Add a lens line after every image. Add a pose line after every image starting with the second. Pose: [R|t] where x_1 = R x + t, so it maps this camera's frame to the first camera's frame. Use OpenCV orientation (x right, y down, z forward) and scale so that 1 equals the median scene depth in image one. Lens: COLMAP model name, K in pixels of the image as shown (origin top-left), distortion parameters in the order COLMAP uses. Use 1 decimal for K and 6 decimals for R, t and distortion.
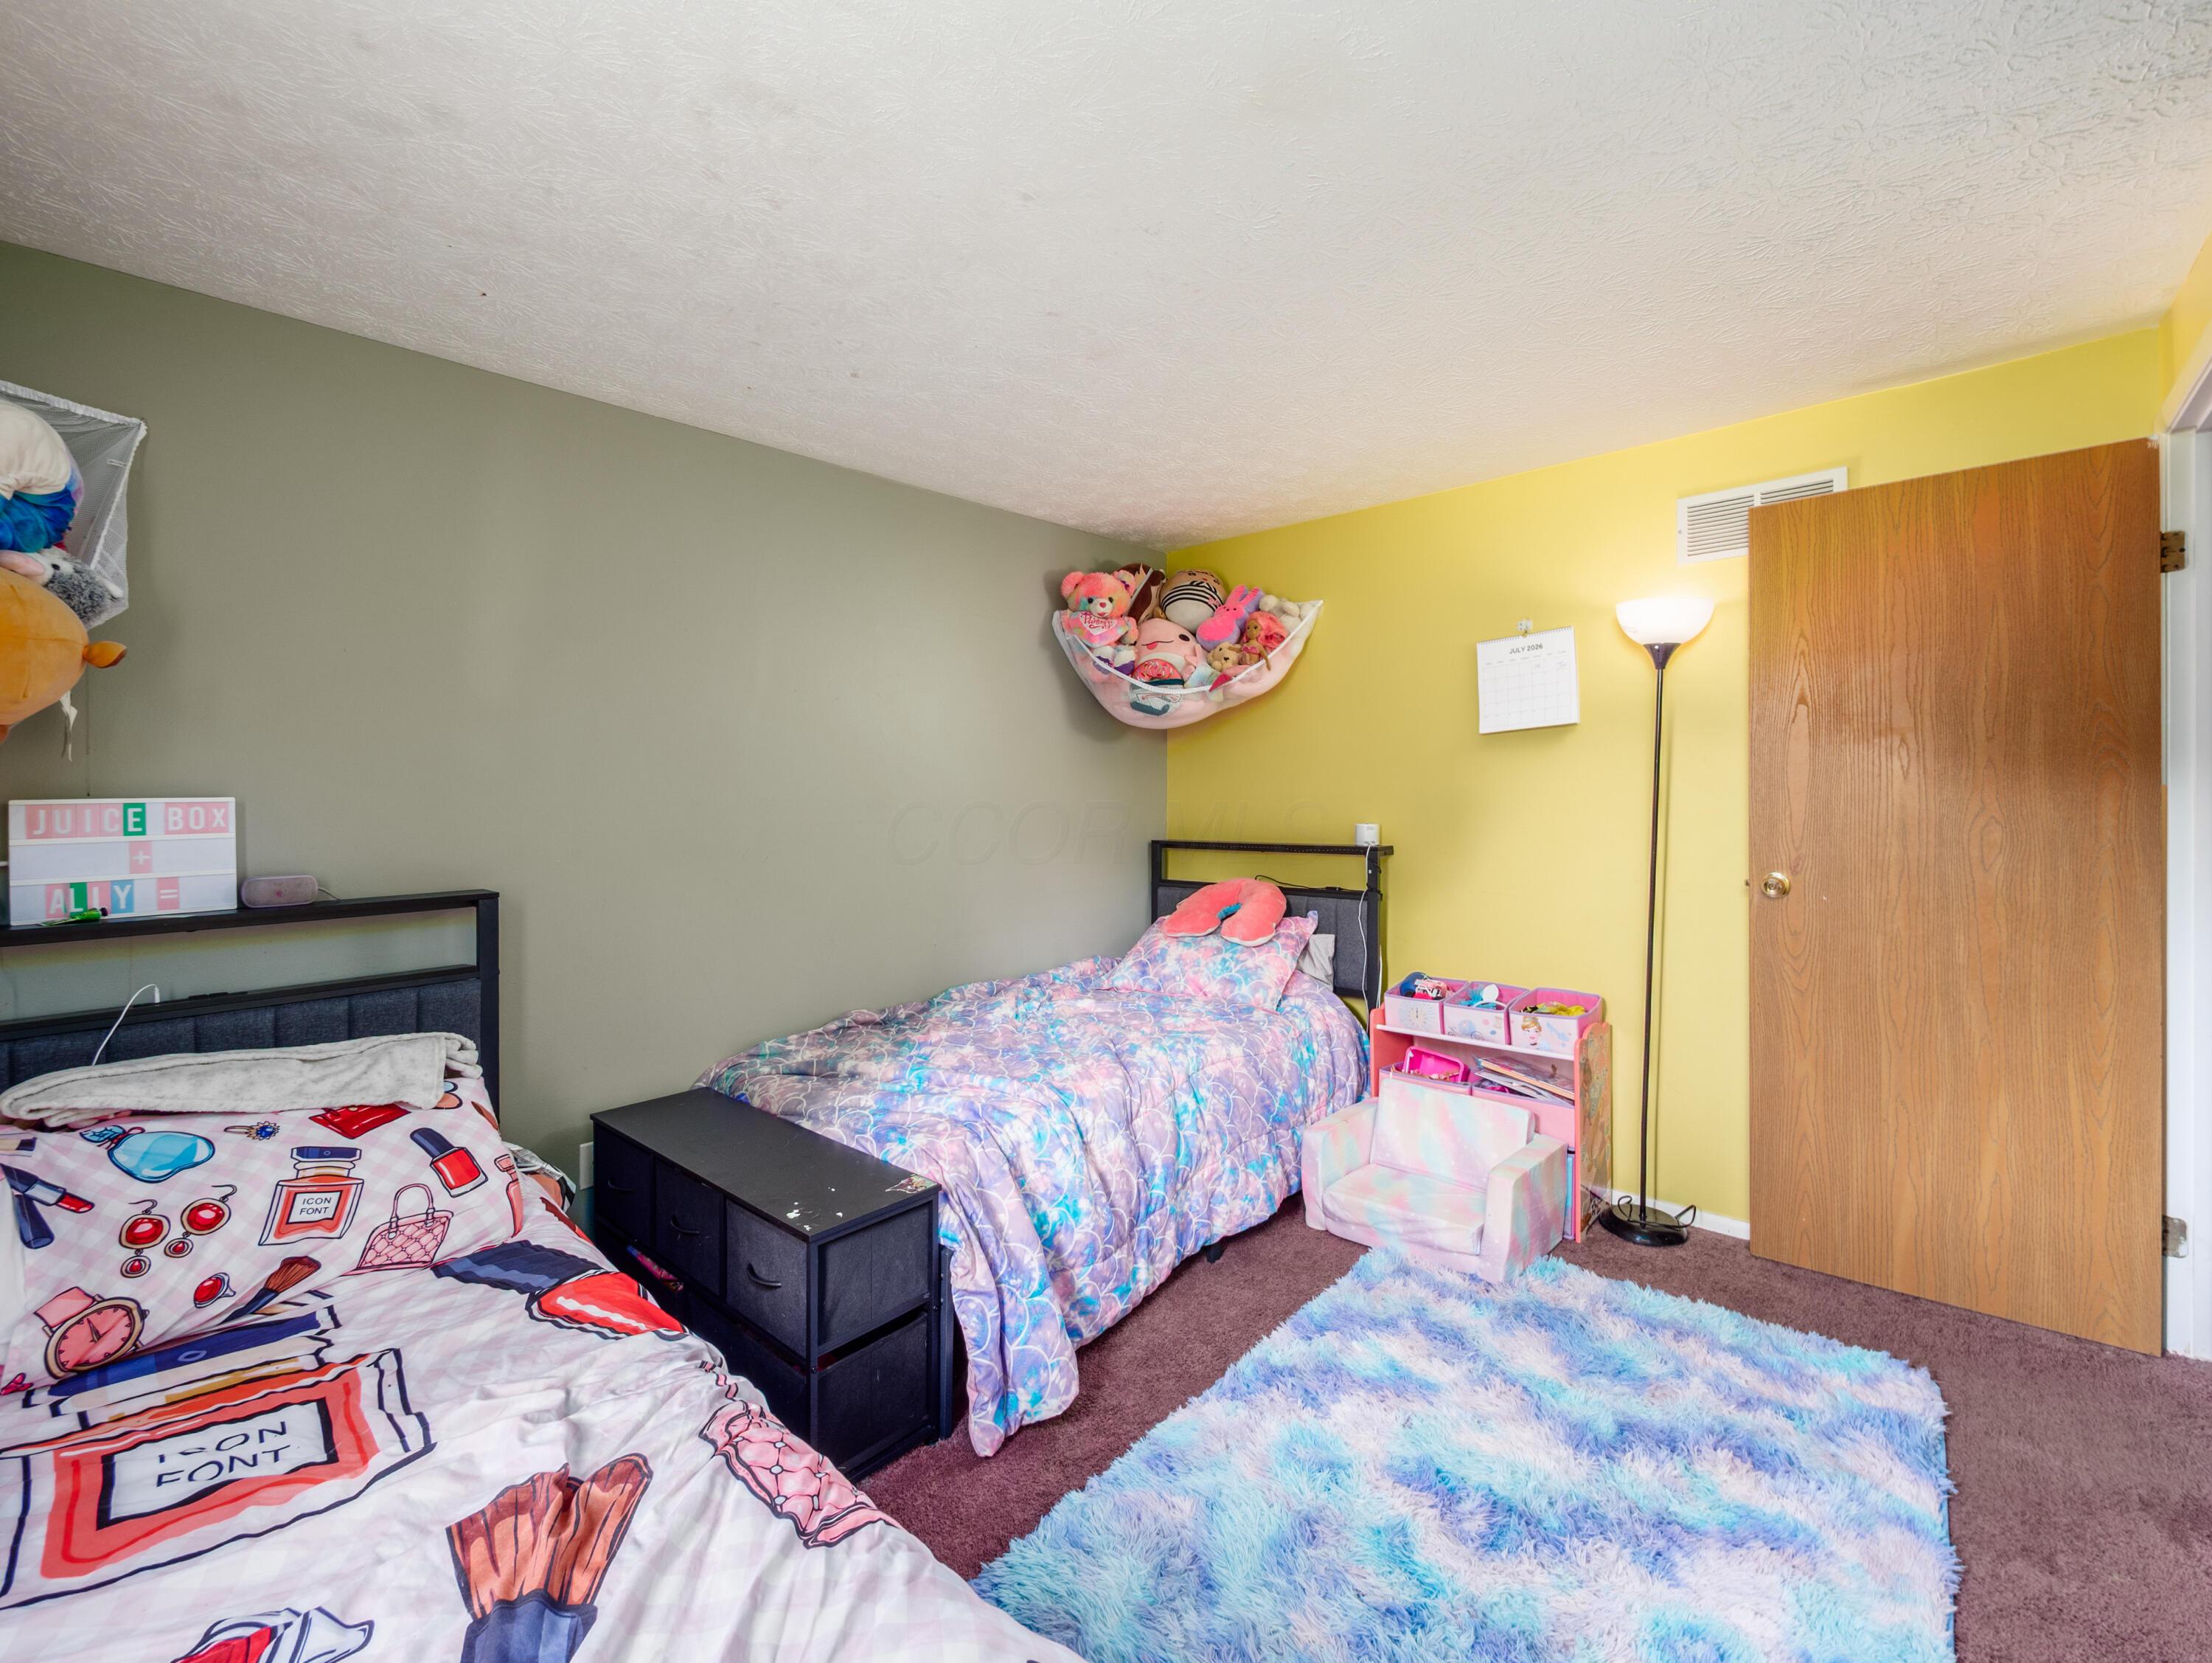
lens RADIAL K [[962.9, 0, 1112.8], [0, 962.9, 786.8], [0, 0, 1]] dist [-0.000893, 0.000485]
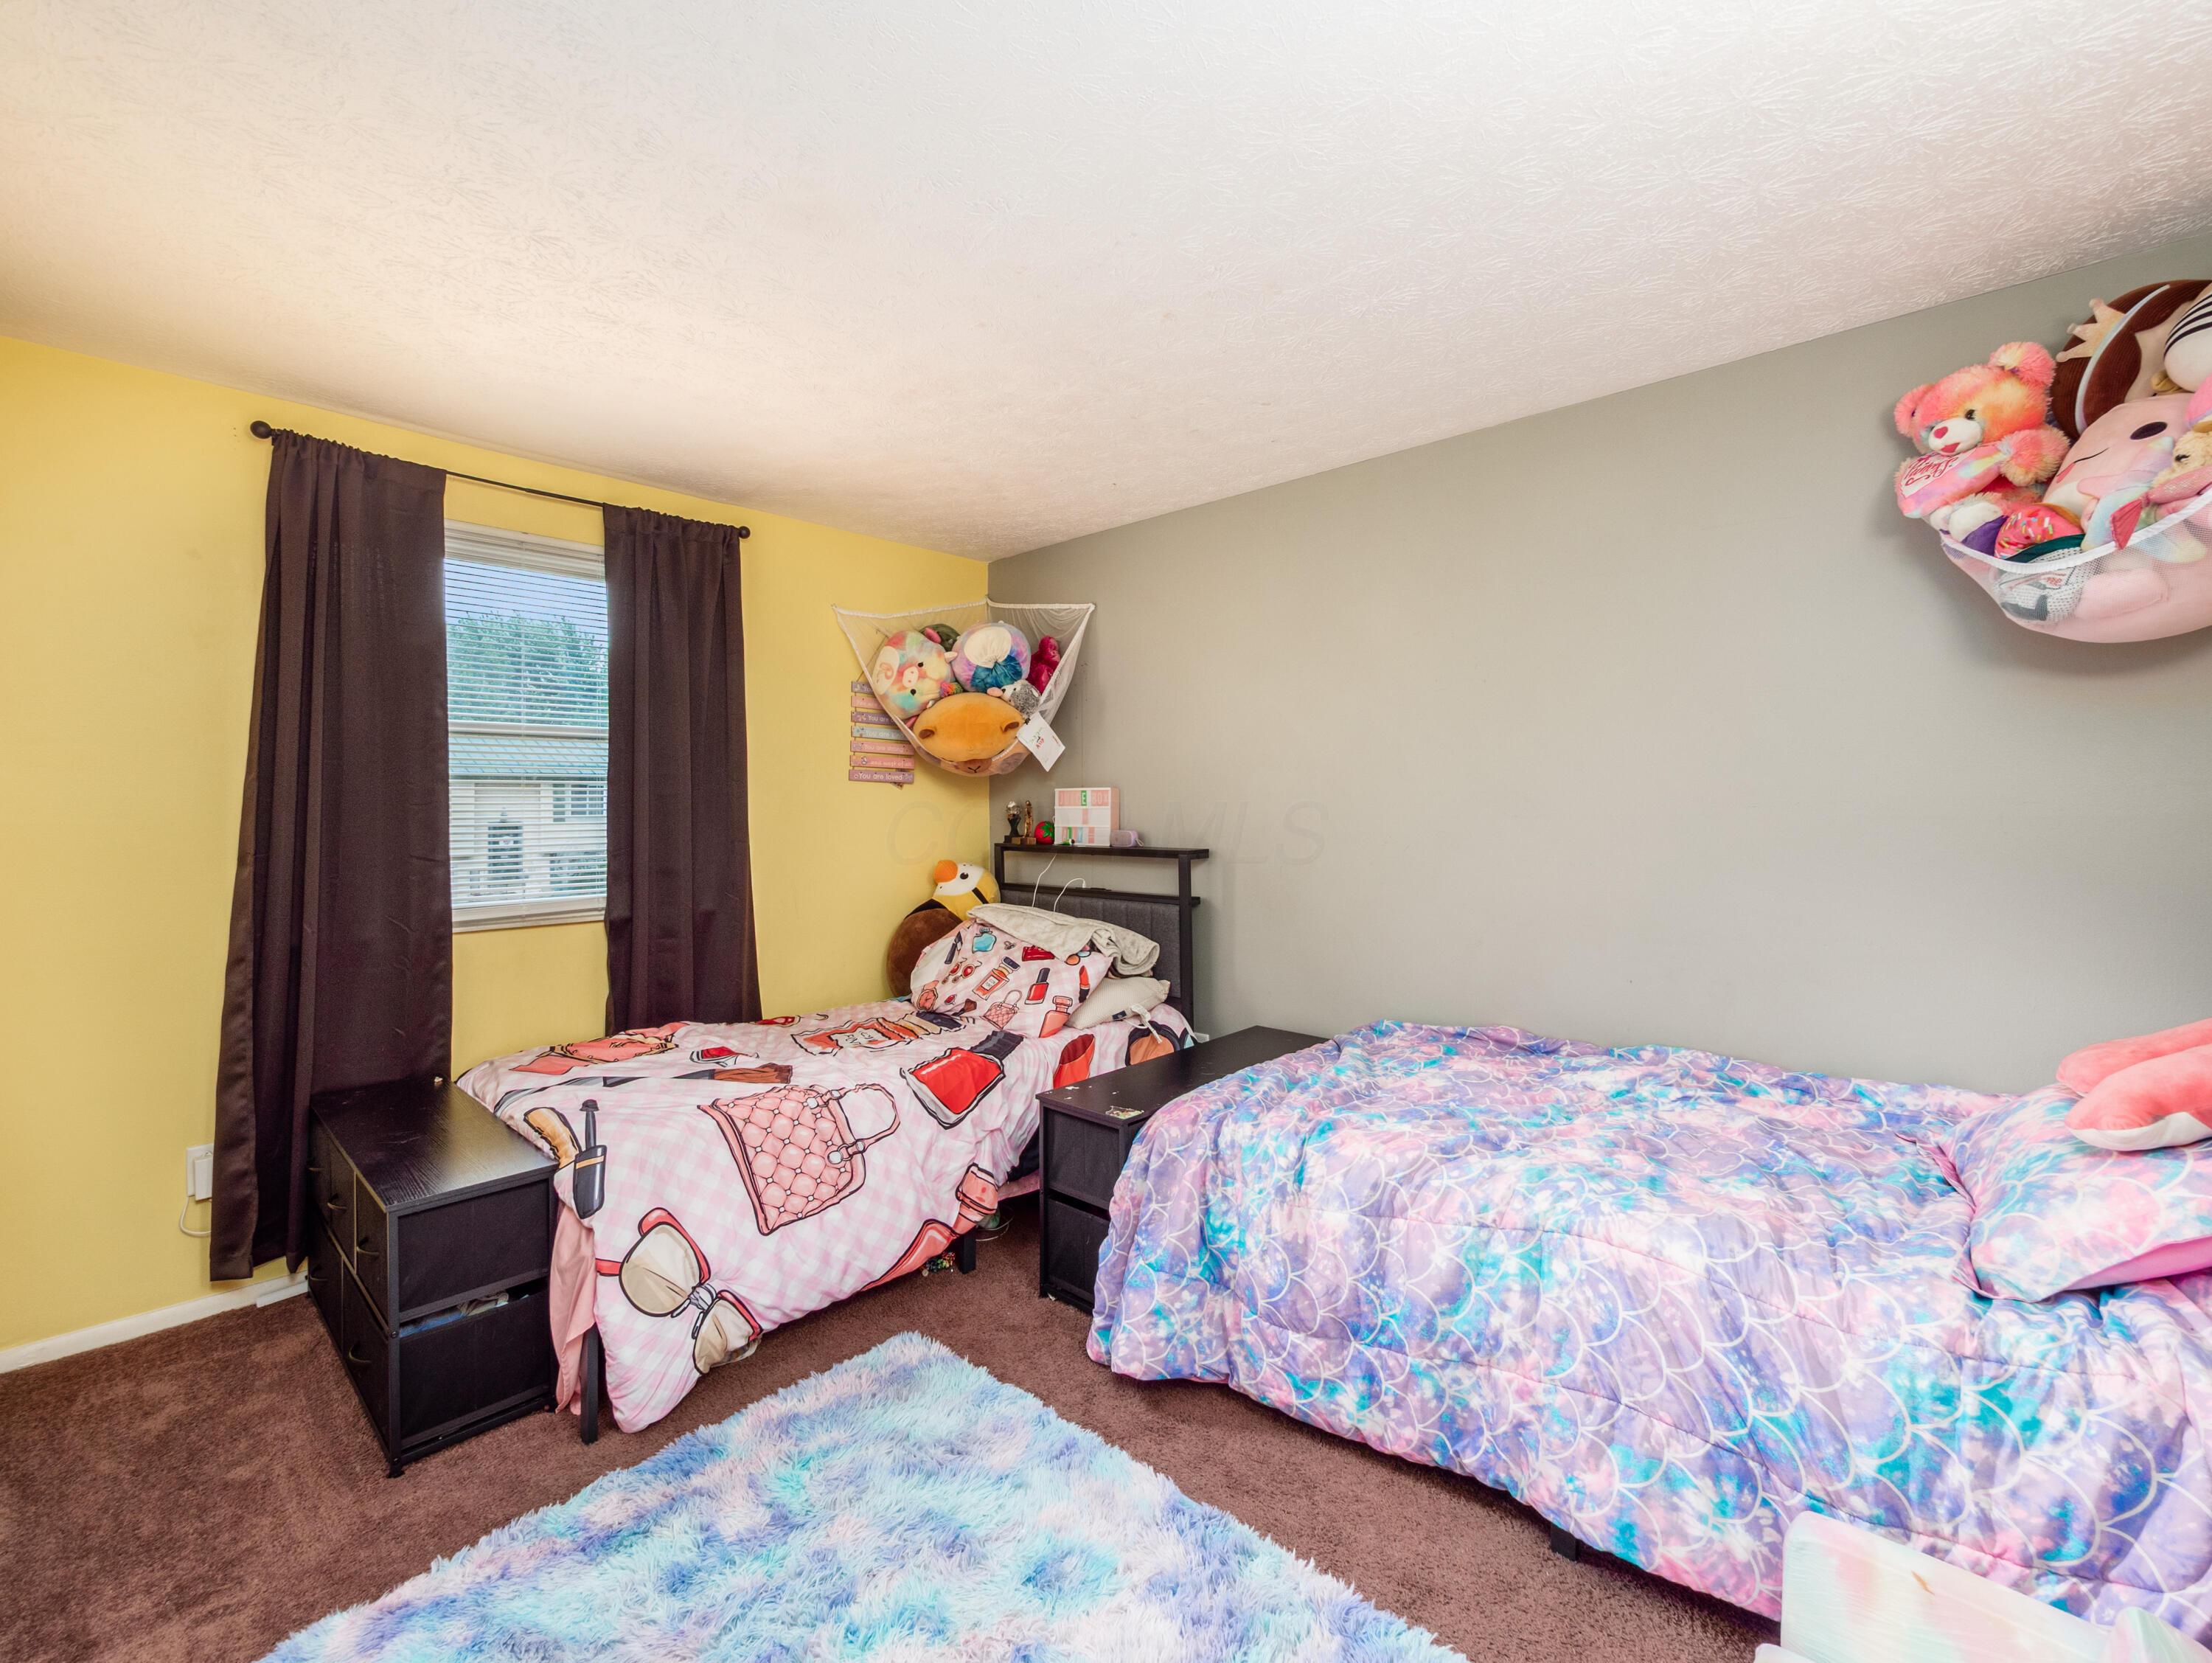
lens RADIAL K [[962.9, 0, 1112.8], [0, 962.9, 786.8], [0, 0, 1]] dist [-0.000893, 0.000485]
pose [[-0.004760, -0.000318, -0.999989, 0.795808], [0.010499, 0.999945, -0.000368, 0.006803], [0.999934, -0.010500, -0.004756, 0.805460]]
